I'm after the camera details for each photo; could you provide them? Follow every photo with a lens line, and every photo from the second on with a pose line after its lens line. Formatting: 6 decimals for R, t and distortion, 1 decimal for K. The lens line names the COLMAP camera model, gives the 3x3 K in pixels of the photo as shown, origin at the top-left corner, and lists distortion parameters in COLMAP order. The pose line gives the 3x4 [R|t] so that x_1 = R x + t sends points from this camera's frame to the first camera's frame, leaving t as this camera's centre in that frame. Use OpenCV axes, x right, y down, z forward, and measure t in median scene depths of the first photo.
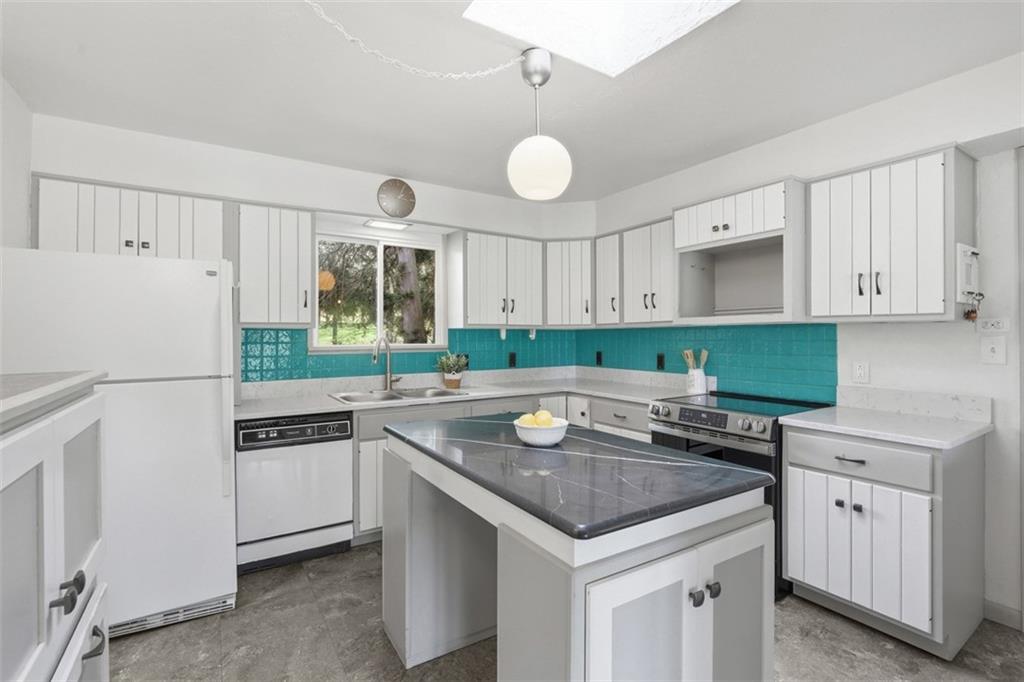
lens RADIAL K [[466.5, 0, 501.4], [0, 466.5, 334.1], [0, 0, 1]] dist [-0.005158, -0.000717]
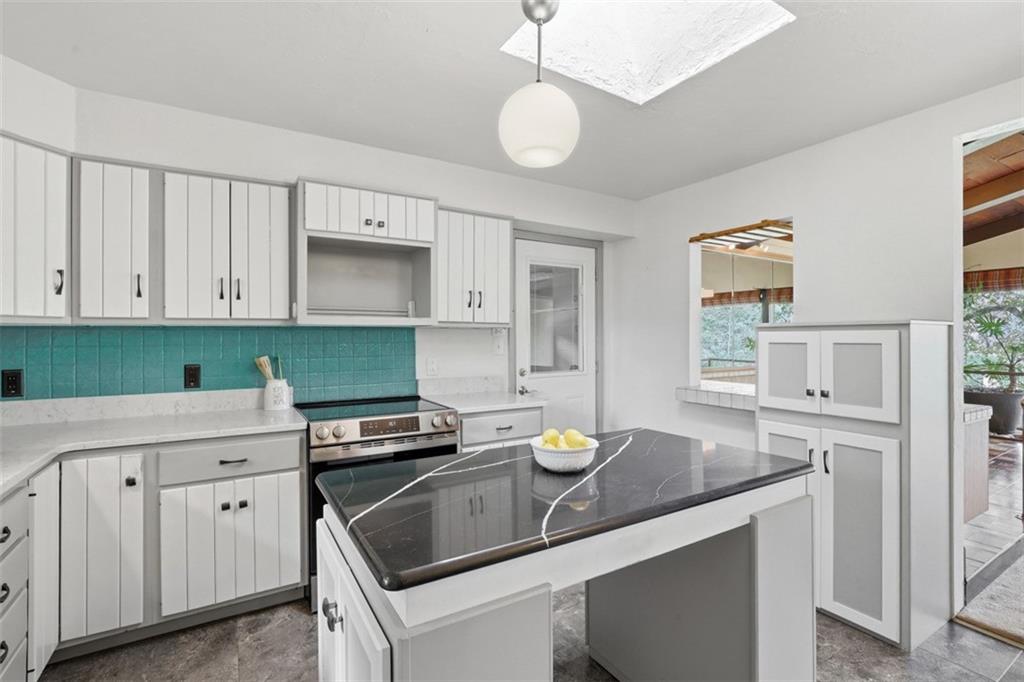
lens RADIAL K [[466.5, 0, 502.6], [0, 466.5, 342.7], [0, 0, 1]] dist [-0.005158, -0.000717]
pose [[0.024337, -0.010229, 0.999651, -0.341516], [-0.000354, 0.999948, 0.010240, 0.002236], [-0.999704, -0.000603, 0.024332, 0.529571]]
